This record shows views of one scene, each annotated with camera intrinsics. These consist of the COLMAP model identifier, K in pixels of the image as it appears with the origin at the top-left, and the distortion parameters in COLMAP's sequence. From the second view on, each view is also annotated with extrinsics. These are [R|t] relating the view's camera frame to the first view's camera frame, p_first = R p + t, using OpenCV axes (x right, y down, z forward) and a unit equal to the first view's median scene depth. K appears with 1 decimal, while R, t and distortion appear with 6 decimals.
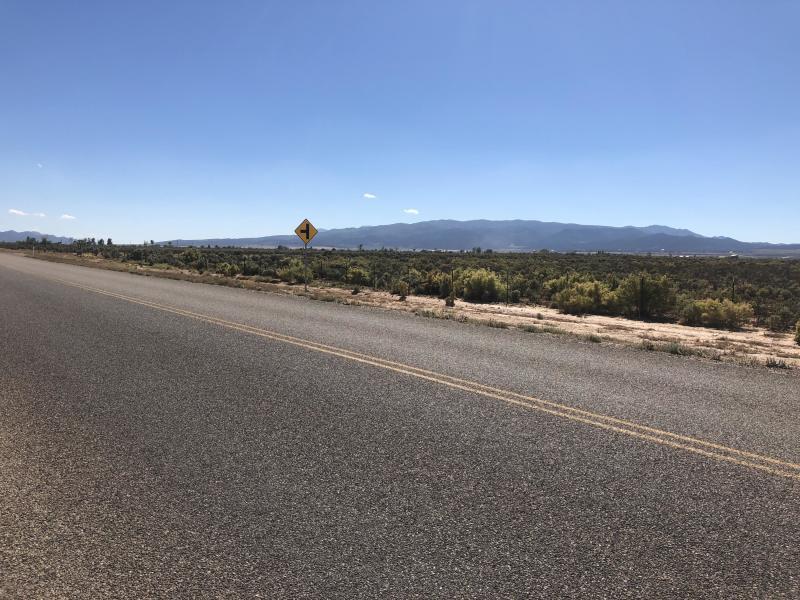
lens RADIAL K [[652.2, 0, 399.8], [0, 652.2, 285.9], [0, 0, 1]] dist [0.039543, -0.027937]
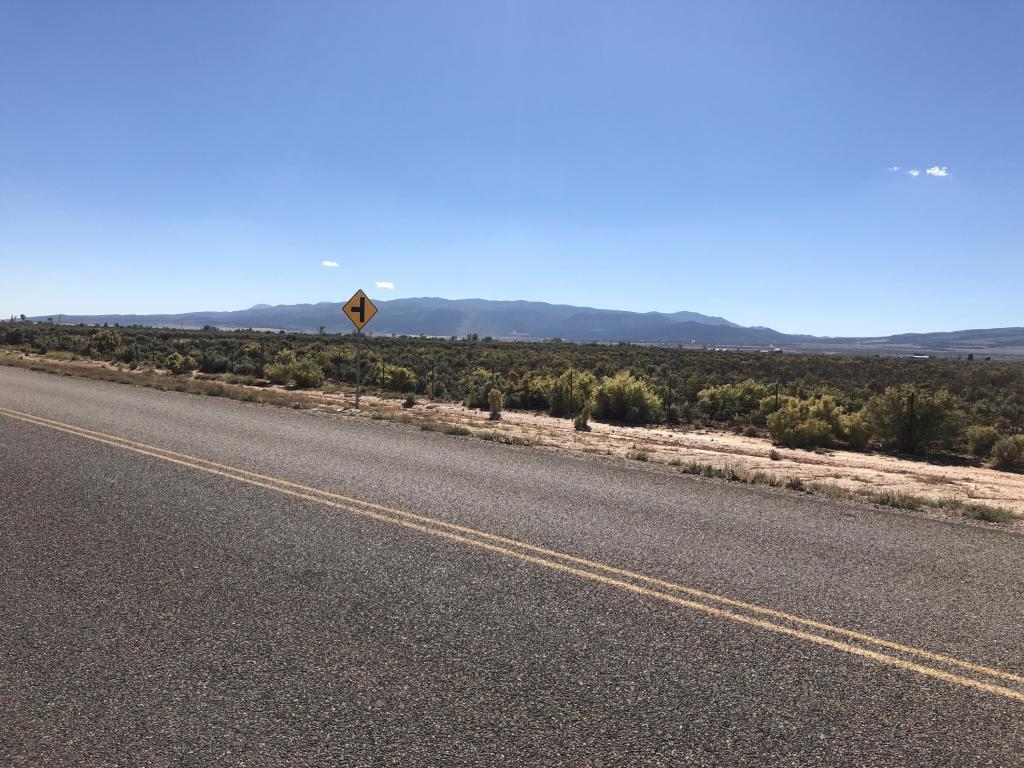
lens RADIAL K [[834.8, 0, 515.9], [0, 834.8, 369.6], [0, 0, 1]] dist [0.039543, -0.027937]
pose [[0.985126, 0.012880, 0.171350, -0.105670], [-0.010296, 0.999820, -0.015959, -0.012462], [-0.171525, 0.013957, 0.985081, 0.161486]]
